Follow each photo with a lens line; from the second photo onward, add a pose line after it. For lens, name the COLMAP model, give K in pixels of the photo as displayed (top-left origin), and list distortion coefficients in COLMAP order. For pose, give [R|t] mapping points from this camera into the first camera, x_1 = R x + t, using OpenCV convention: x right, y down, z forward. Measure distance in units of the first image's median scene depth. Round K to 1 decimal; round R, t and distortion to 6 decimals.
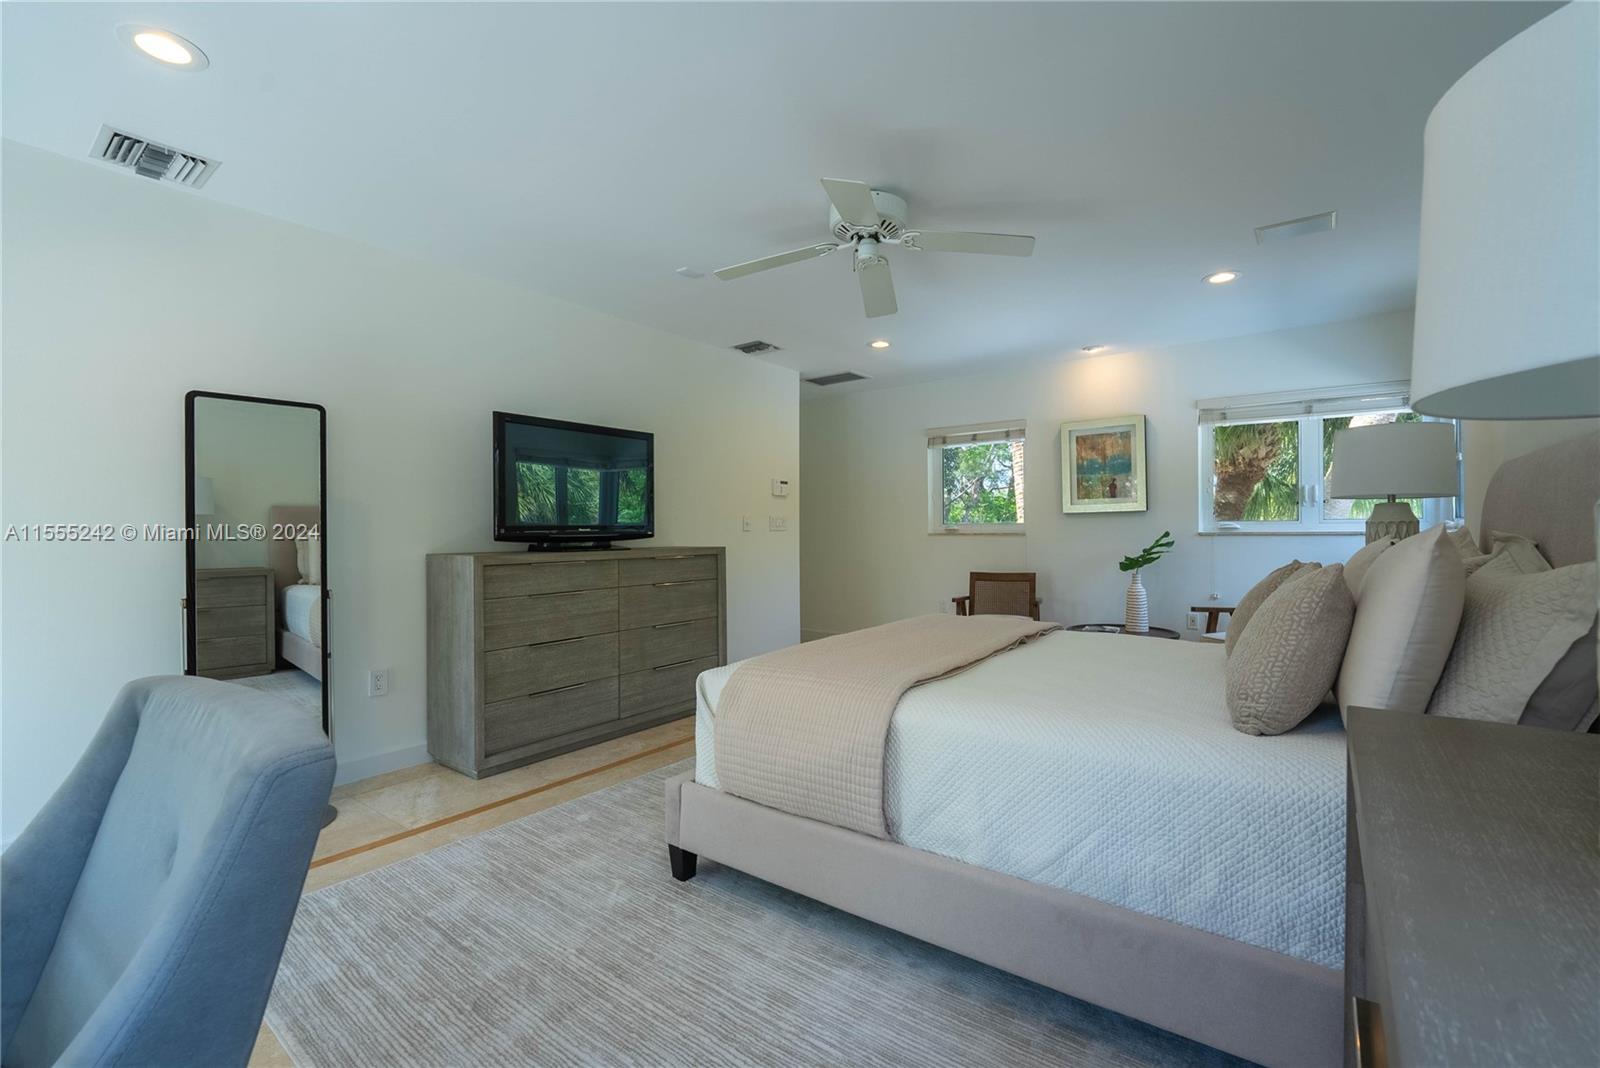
lens RADIAL K [[679.6, 0, 800.0], [0, 679.6, 534.0], [0, 0, 1]] dist [-0.001034, -0.000448]
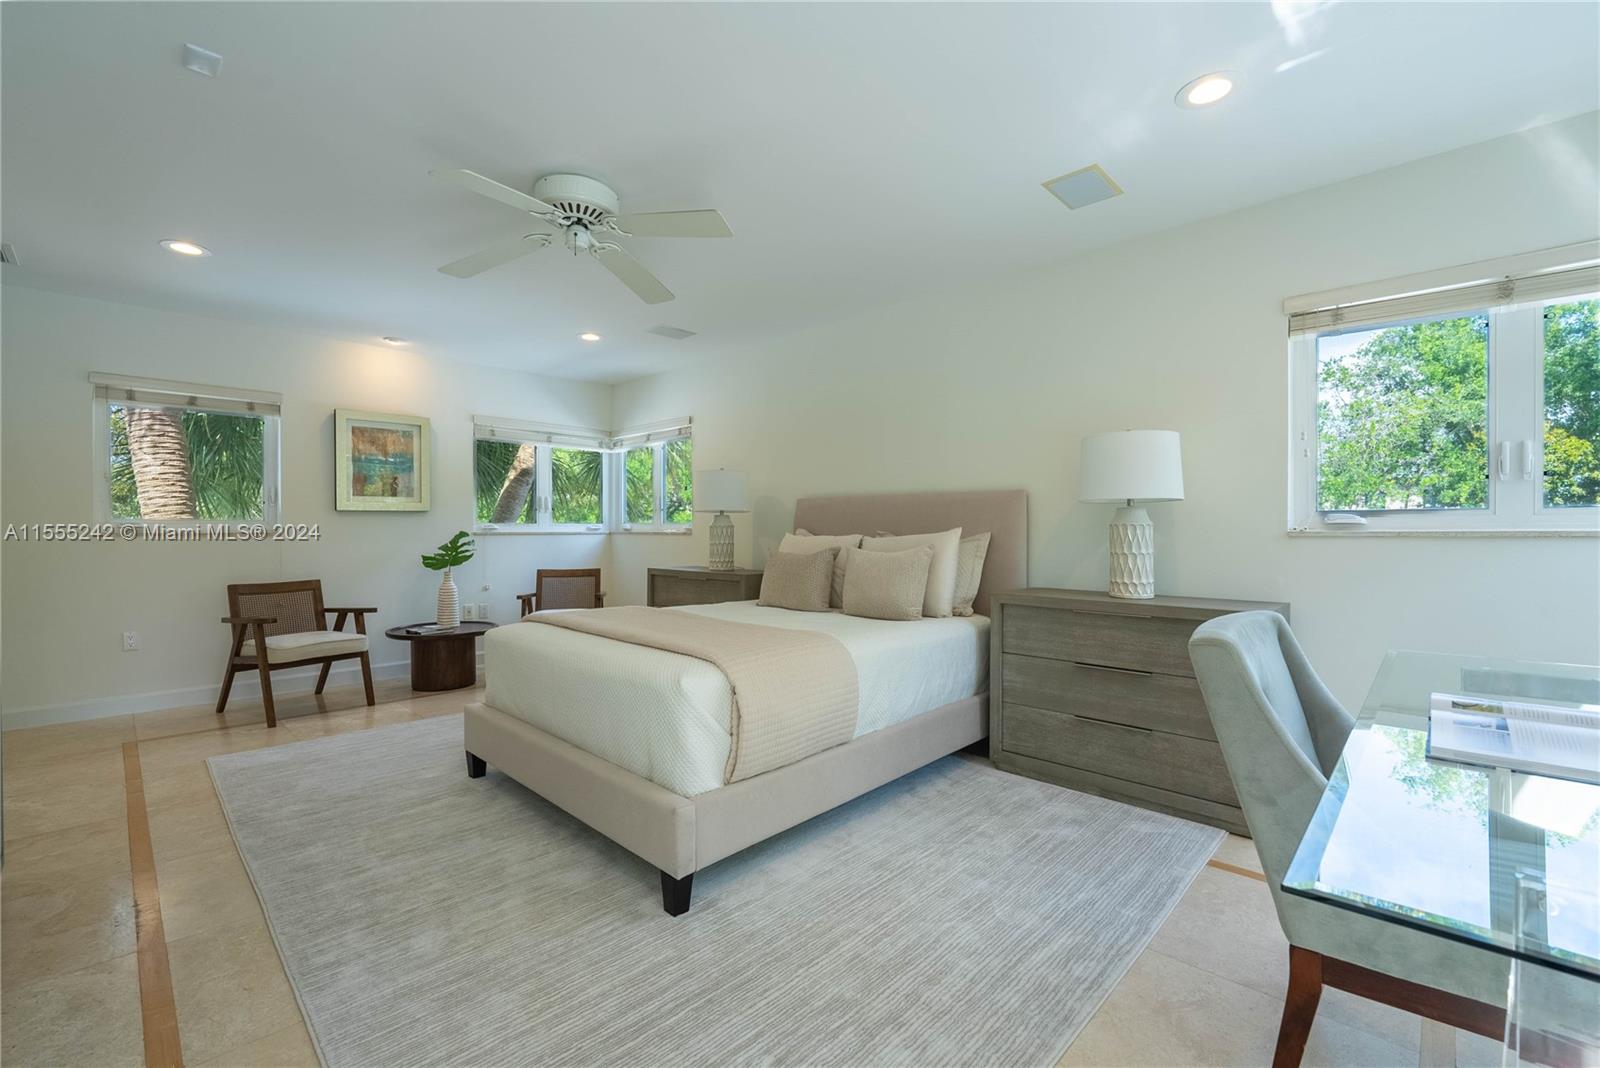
lens RADIAL K [[679.6, 0, 800.0], [0, 679.6, 534.0], [0, 0, 1]] dist [-0.001034, -0.000448]
pose [[0.118981, 0.008057, 0.992864, -0.470781], [-0.001774, 0.999967, -0.007902, 0.007774], [-0.992895, -0.000821, 0.118992, 0.332530]]
